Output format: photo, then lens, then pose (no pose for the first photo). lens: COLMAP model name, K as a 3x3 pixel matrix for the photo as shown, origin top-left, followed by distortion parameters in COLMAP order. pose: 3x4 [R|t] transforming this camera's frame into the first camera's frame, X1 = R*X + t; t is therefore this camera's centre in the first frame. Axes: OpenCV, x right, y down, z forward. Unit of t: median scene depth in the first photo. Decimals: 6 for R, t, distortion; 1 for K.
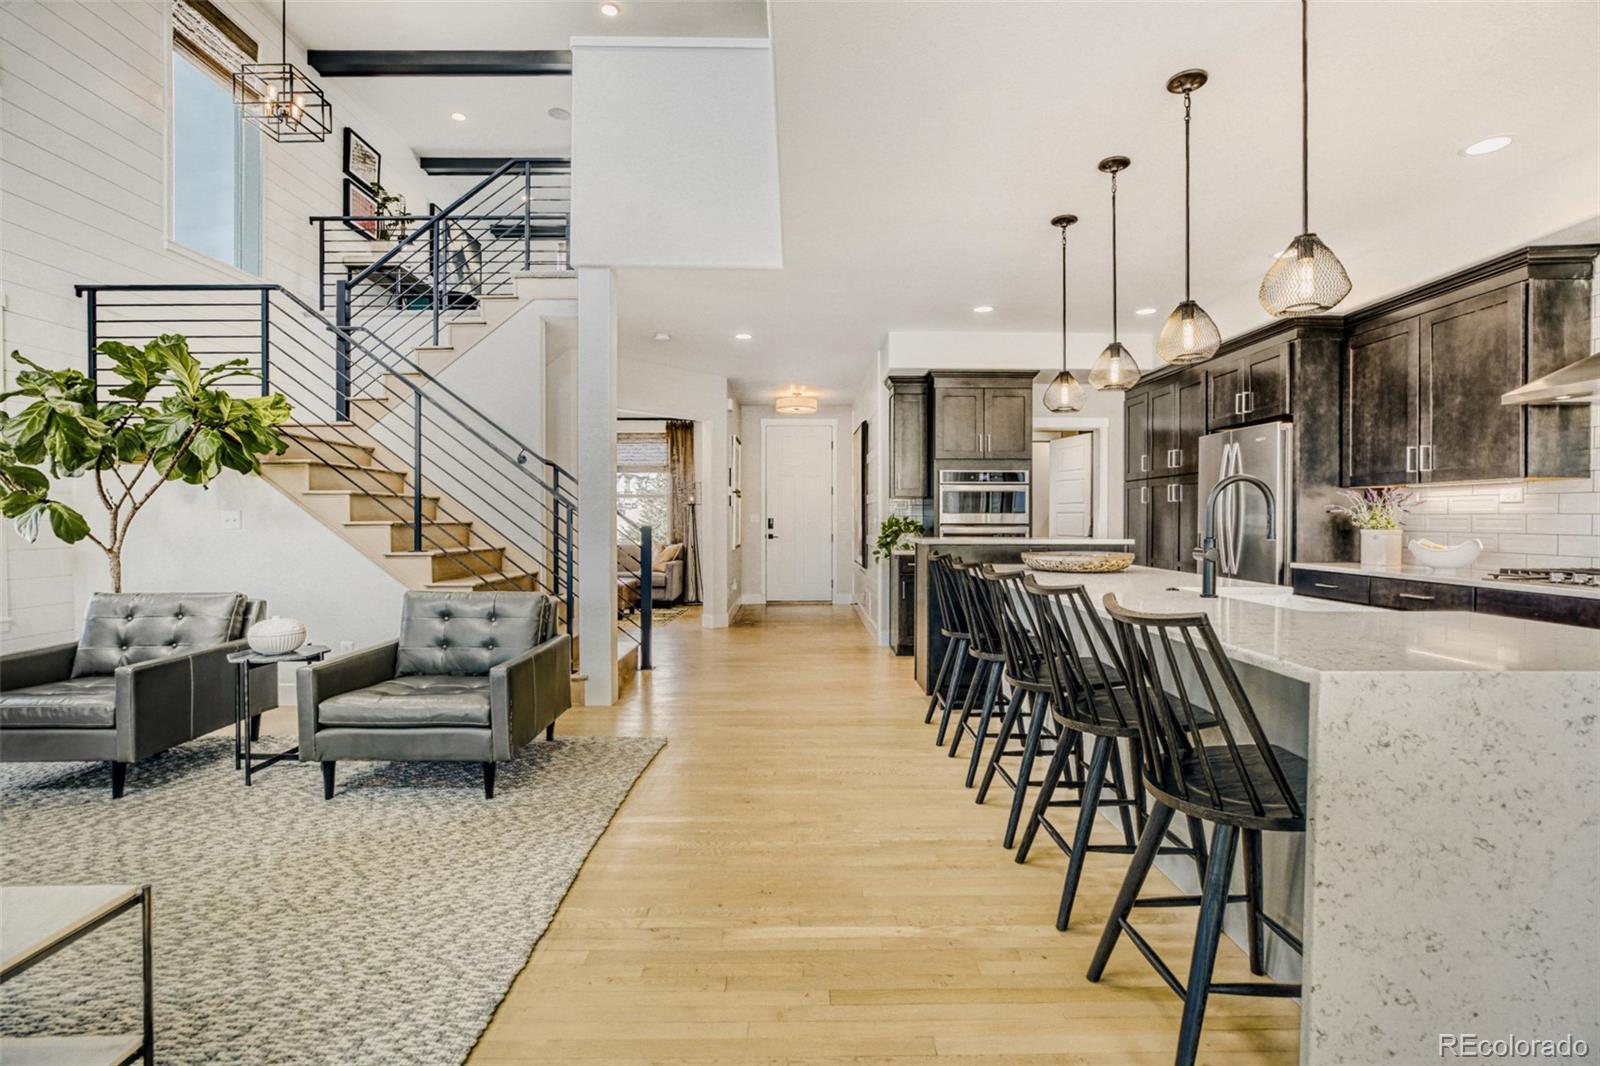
lens RADIAL K [[739.7, 0, 800.0], [0, 739.7, 533.0], [0, 0, 1]] dist [-0.001064, -0.000009]
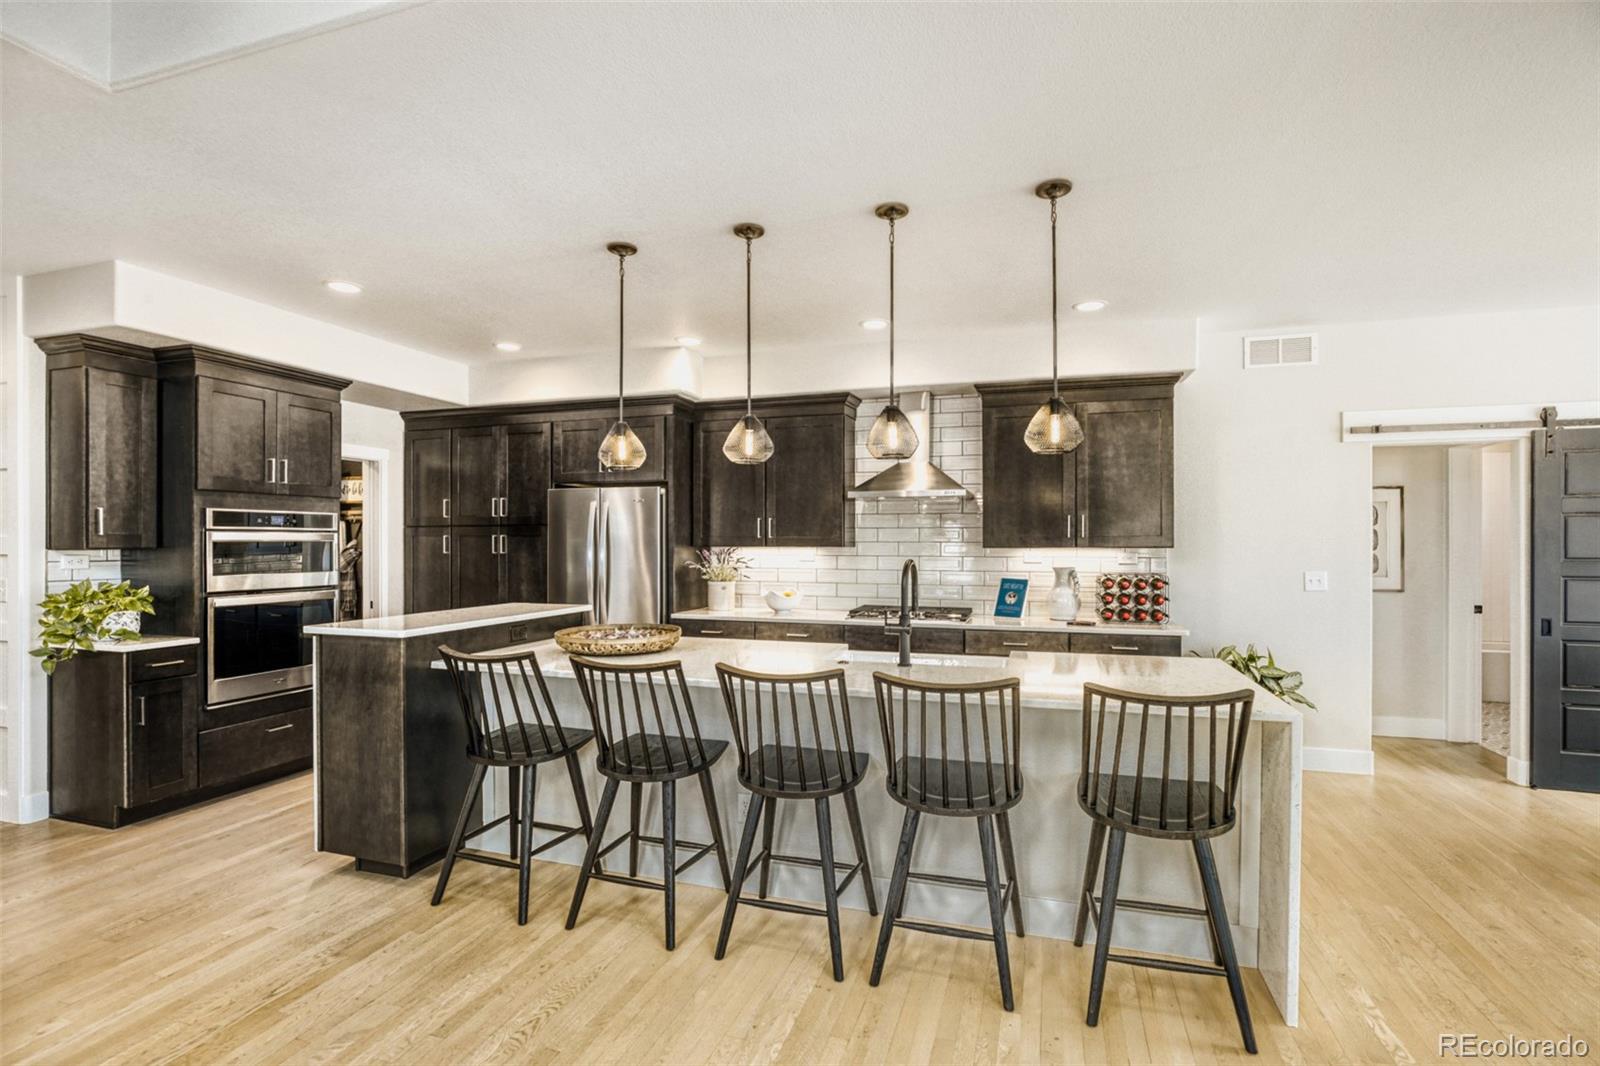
lens RADIAL K [[761.4, 0, 800.0], [0, 761.4, 533.0], [0, 0, 1]] dist [-0.000945, -0.000137]
pose [[0.312434, 0.007156, 0.949913, -0.371886], [0.020353, 0.999692, -0.014225, -0.061965], [-0.949722, 0.023778, 0.312192, 0.454636]]
